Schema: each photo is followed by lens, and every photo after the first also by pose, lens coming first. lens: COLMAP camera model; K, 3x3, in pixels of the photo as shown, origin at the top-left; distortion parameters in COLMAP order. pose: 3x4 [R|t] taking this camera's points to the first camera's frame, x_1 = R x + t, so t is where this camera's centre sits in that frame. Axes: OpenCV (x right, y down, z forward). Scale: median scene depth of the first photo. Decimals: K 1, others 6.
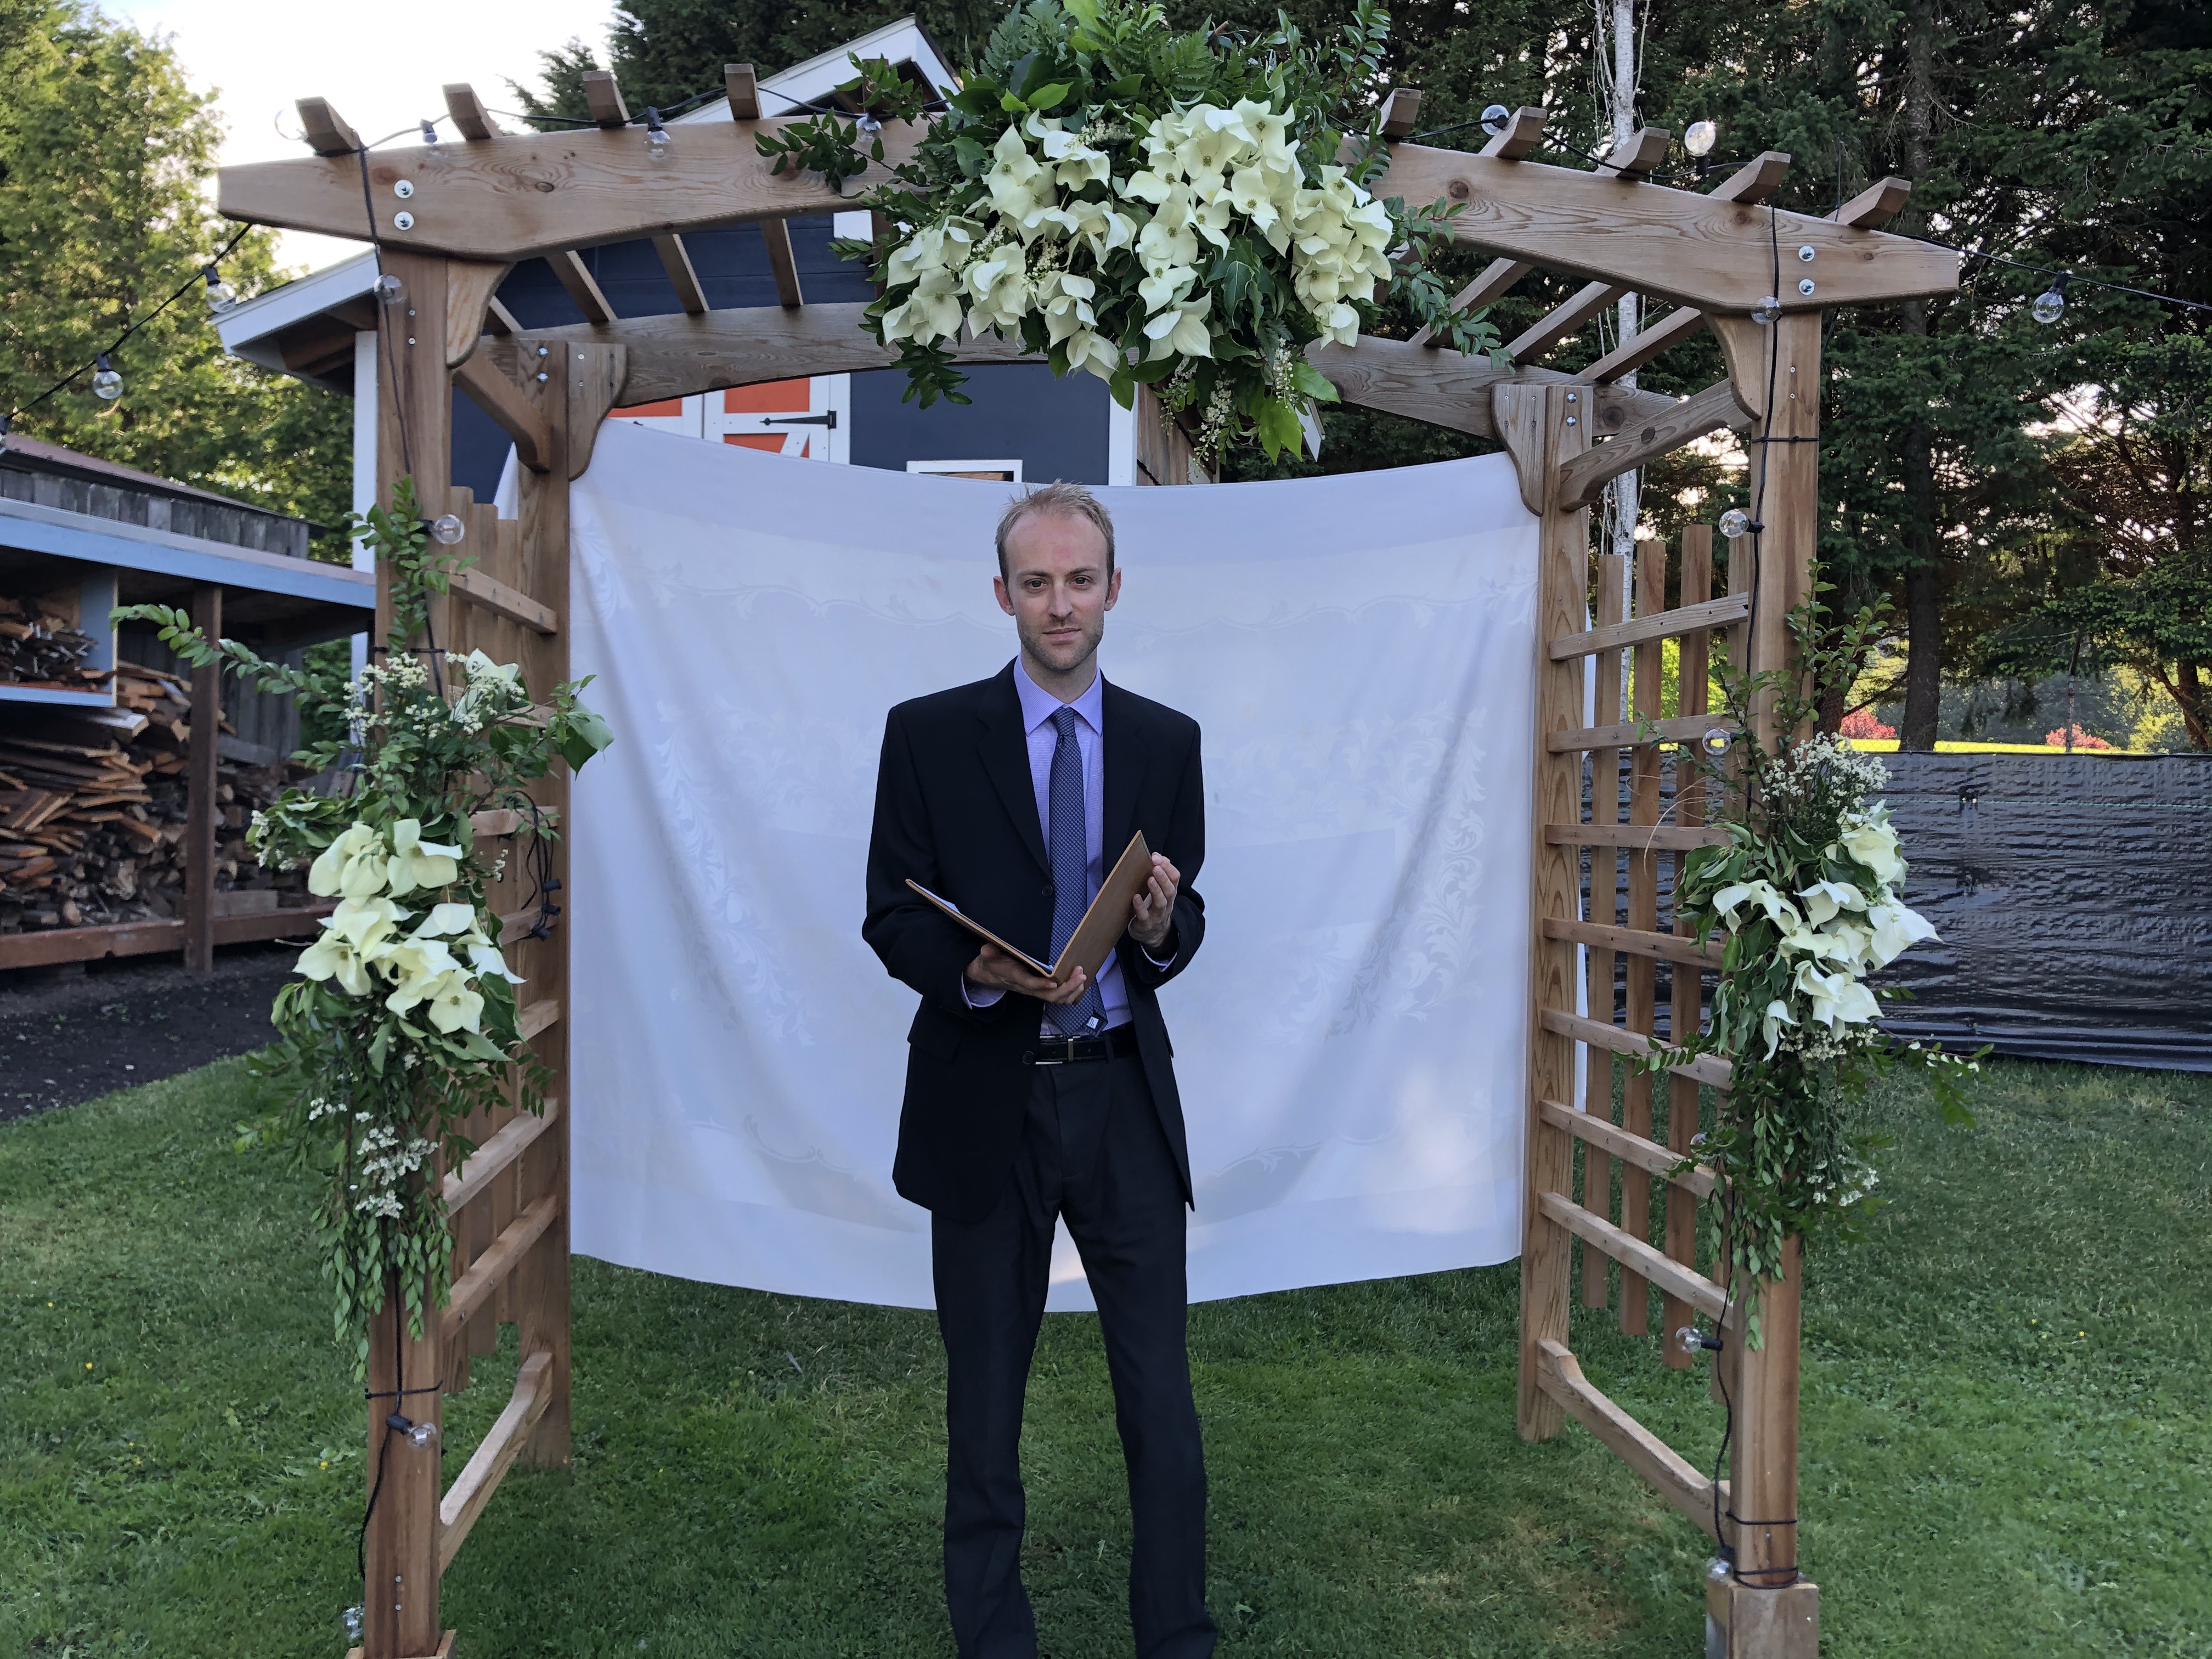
lens RADIAL K [[1806.4, 0, 1101.6], [0, 1806.4, 810.1], [0, 0, 1]] dist [0.004830, 0.000831]
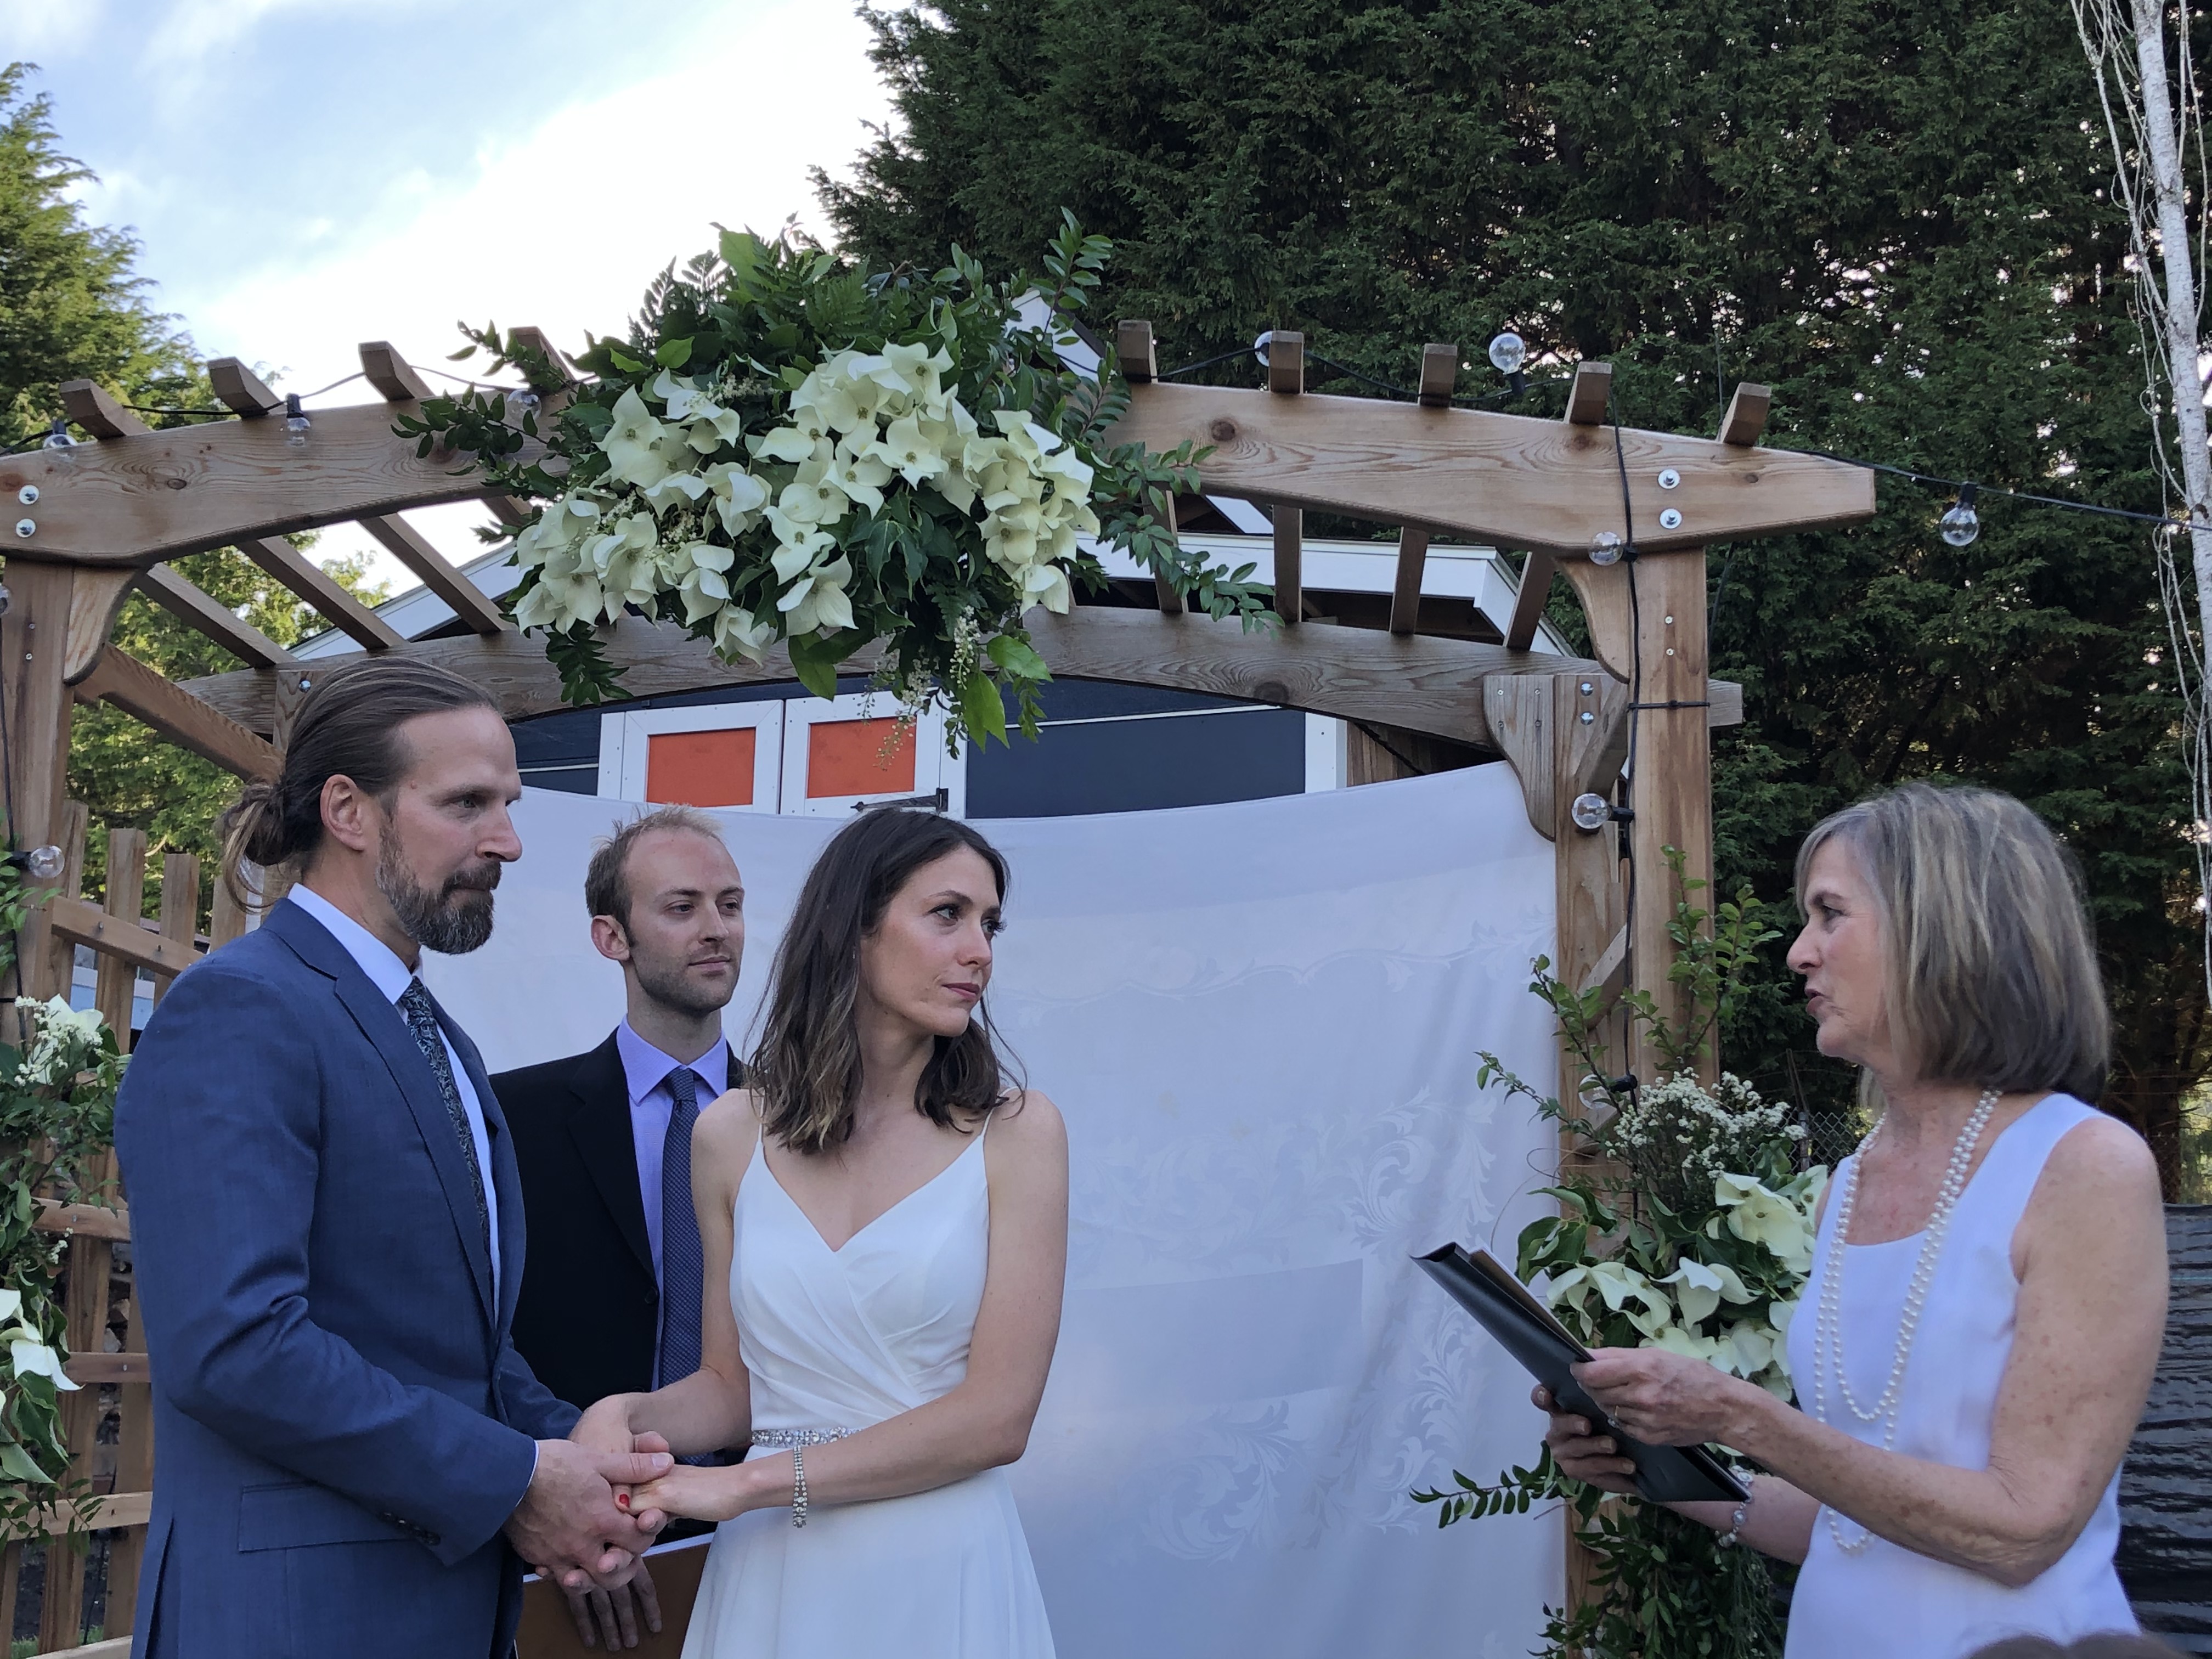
lens RADIAL K [[2709.4, 0, 1107.4], [0, 2709.4, 828.5], [0, 0, 1]] dist [0.048747, 0.000000]
pose [[0.983783, -0.034303, -0.176054, 0.383351], [-0.004314, 0.976732, -0.214418, 0.112358], [0.179313, 0.211701, 0.960744, -0.185785]]
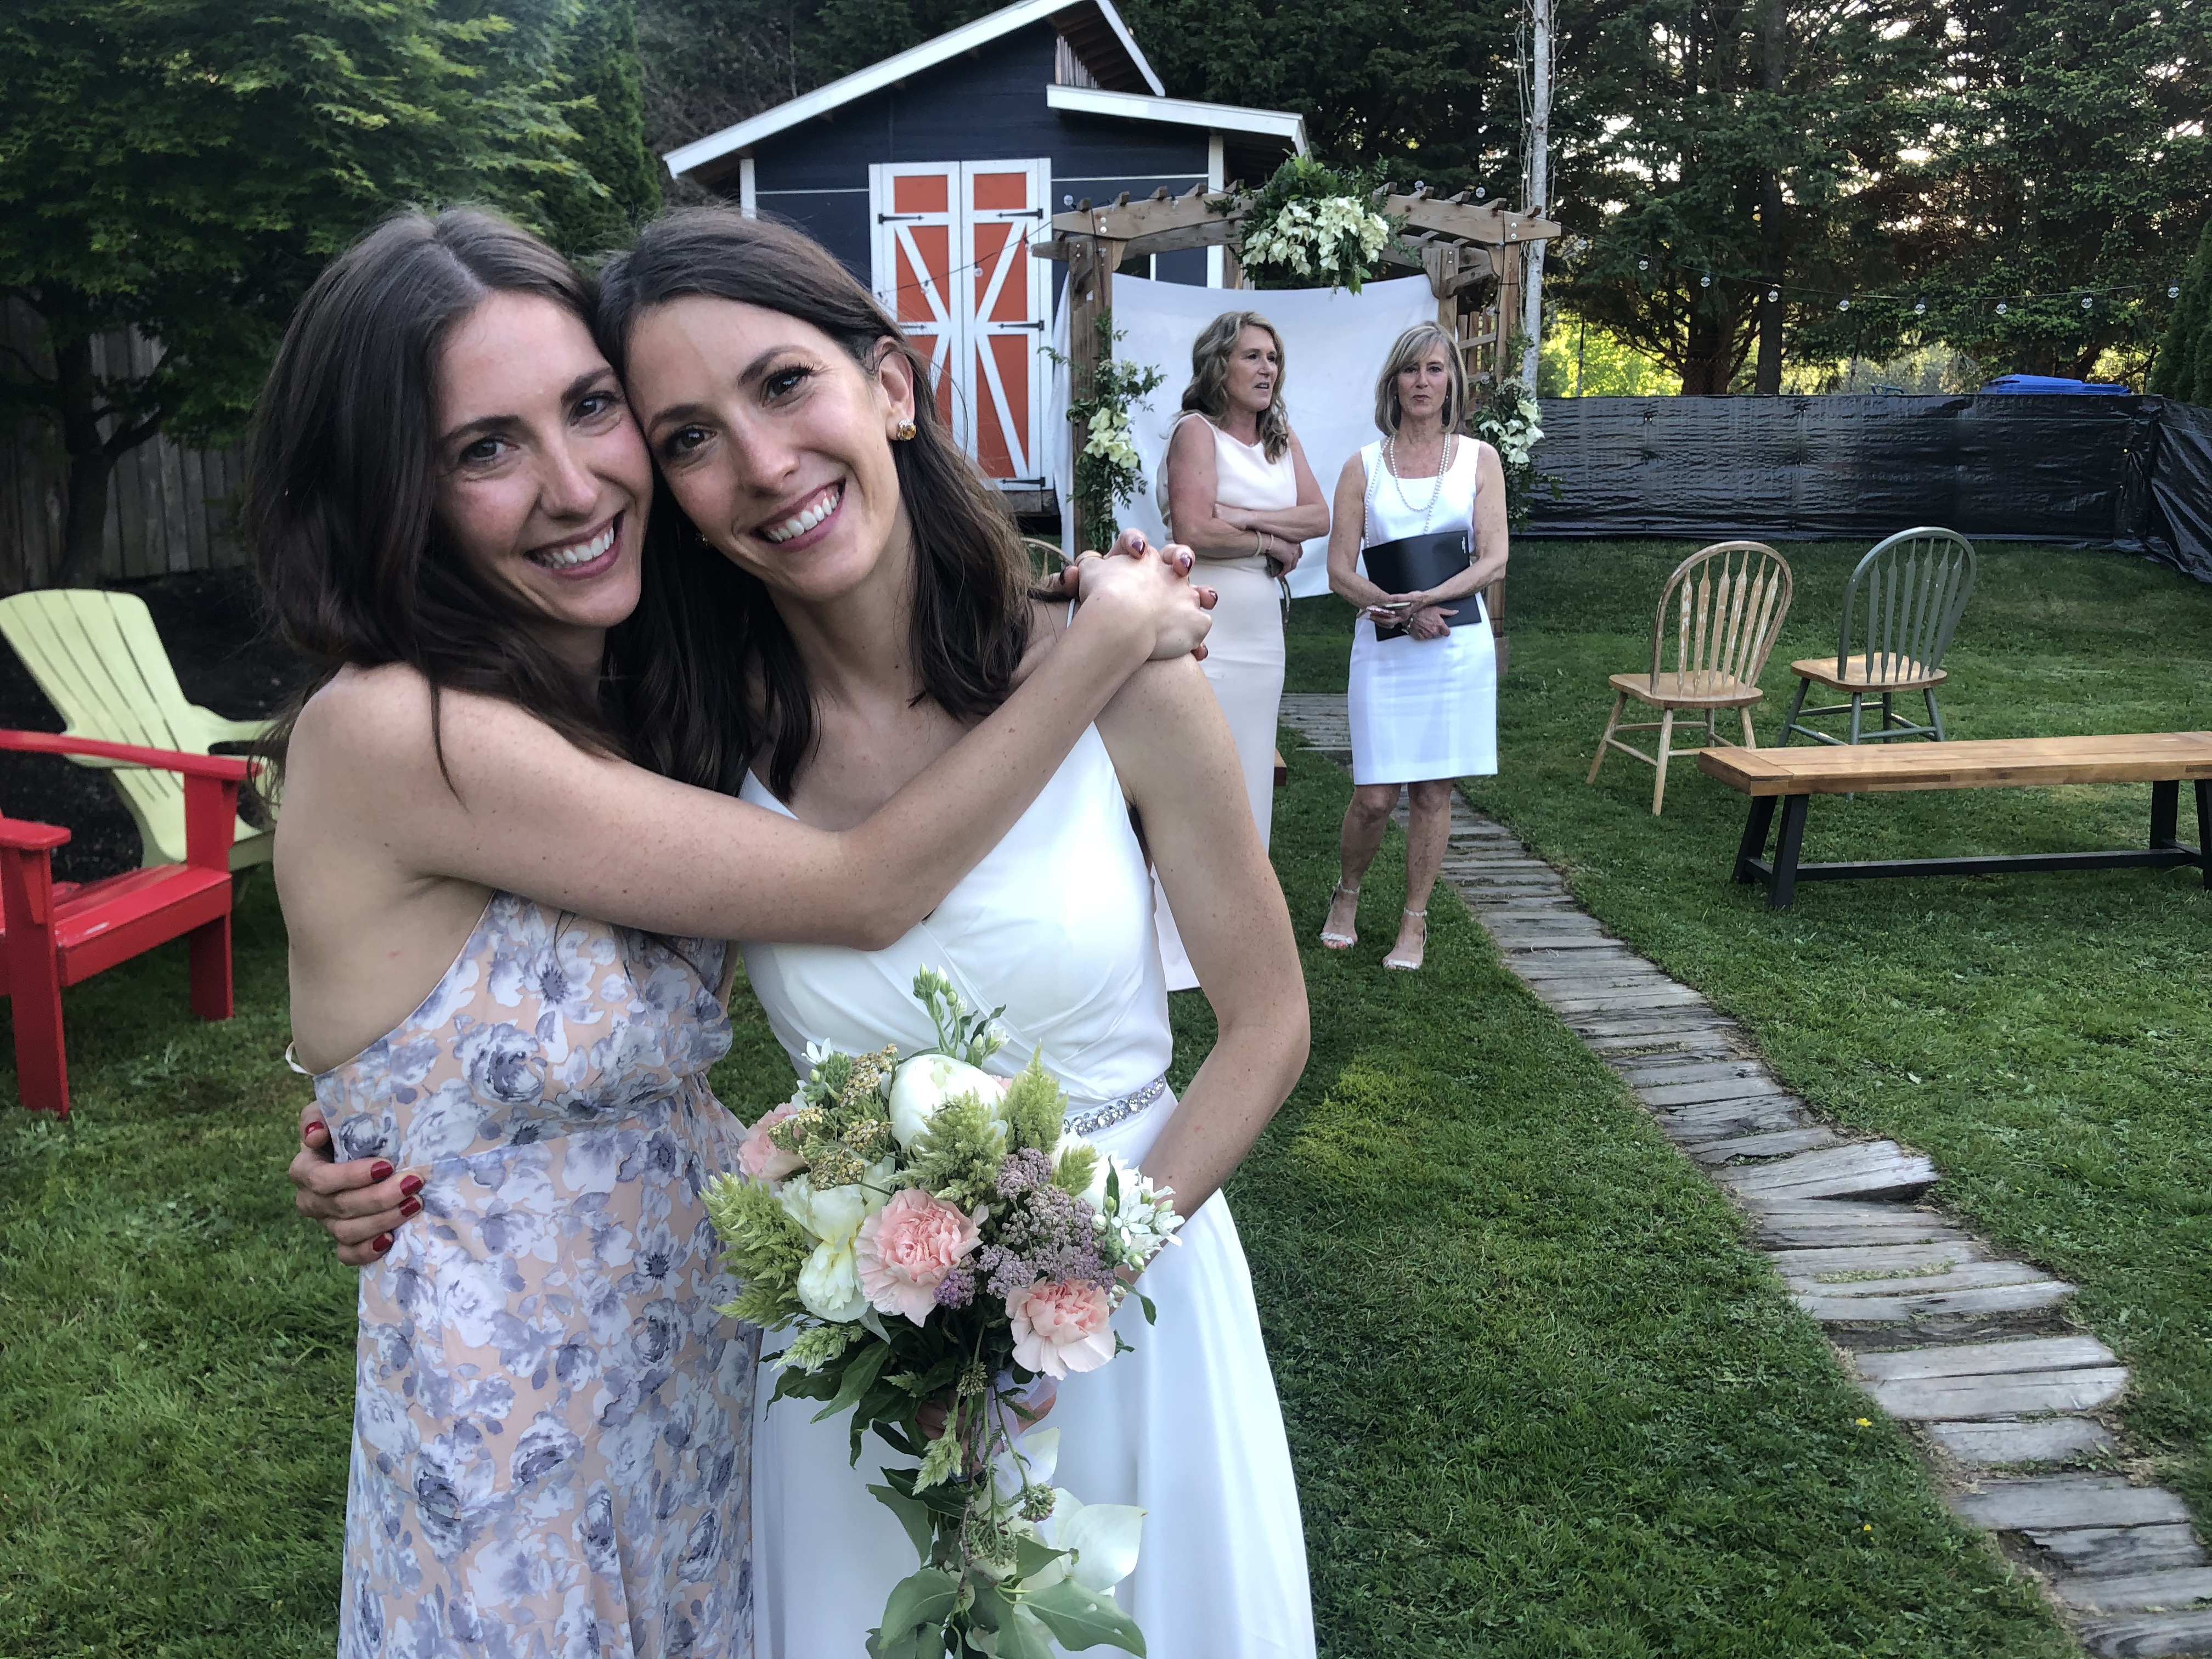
lens RADIAL K [[1806.4, 0, 1092.0], [0, 1806.4, 839.9], [0, 0, 1]] dist [0.004830, 0.000831]
pose [[0.999593, -0.023103, 0.016755, -0.491977], [0.019810, 0.984307, 0.175347, 0.214845], [-0.020543, -0.174943, 0.984364, -2.604374]]
